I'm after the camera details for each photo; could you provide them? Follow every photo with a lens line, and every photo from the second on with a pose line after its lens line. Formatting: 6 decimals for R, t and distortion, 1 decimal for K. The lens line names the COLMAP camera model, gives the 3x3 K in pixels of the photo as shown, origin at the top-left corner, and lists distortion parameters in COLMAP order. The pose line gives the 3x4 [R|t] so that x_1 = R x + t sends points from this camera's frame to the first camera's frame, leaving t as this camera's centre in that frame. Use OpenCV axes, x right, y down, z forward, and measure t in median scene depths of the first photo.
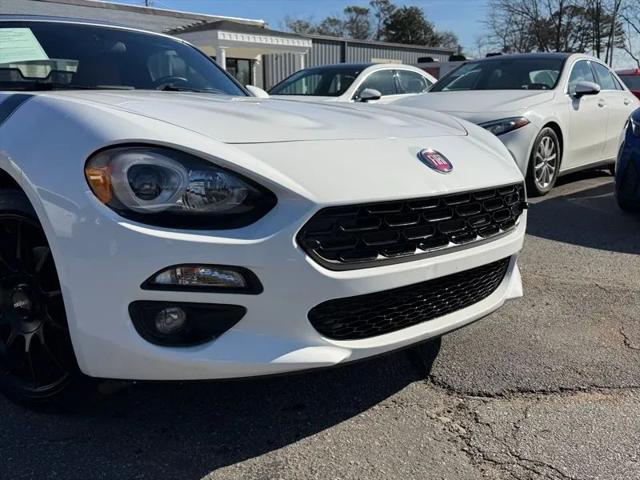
lens RADIAL K [[661.5, 0, 329.0], [0, 661.5, 235.8], [0, 0, 1]] dist [0.048770, 0.000000]
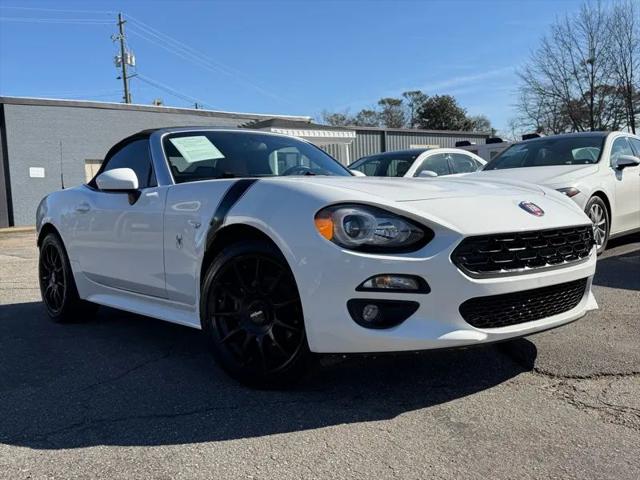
lens RADIAL K [[661.5, 0, 318.6], [0, 661.5, 239.2], [0, 0, 1]] dist [0.048770, 0.000000]
pose [[0.996659, -0.040417, -0.070980, -0.187655], [0.031254, 0.991567, -0.125767, 0.112604], [0.075465, 0.123128, 0.989517, -0.434490]]
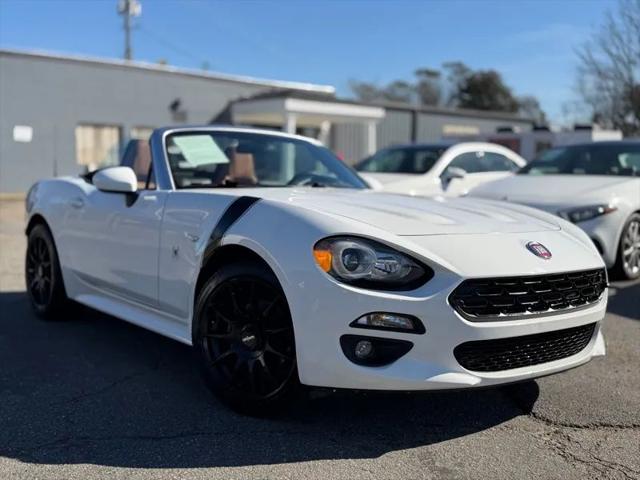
lens RADIAL K [[755.1, 0, 321.3], [0, 755.1, 239.1], [0, 0, 1]] dist [0.056654, 0.000000]
pose [[0.995667, 0.028494, -0.088512, -0.145332], [-0.037696, 0.993852, -0.104100, 0.045309], [0.085002, 0.106985, 0.990620, -0.588489]]
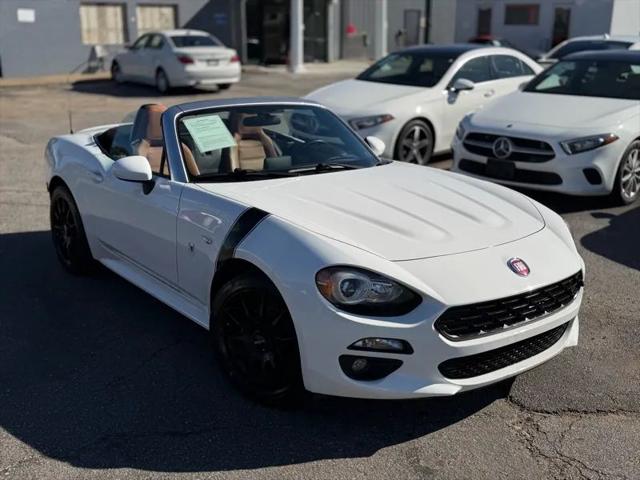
lens RADIAL K [[755.1, 0, 320.0], [0, 755.1, 242.2], [0, 0, 1]] dist [0.056654, 0.000000]
pose [[0.994248, 0.037718, -0.100237, -0.118852], [-0.028878, 0.995682, 0.088223, -0.286274], [0.103132, -0.084821, 0.991045, -0.747051]]
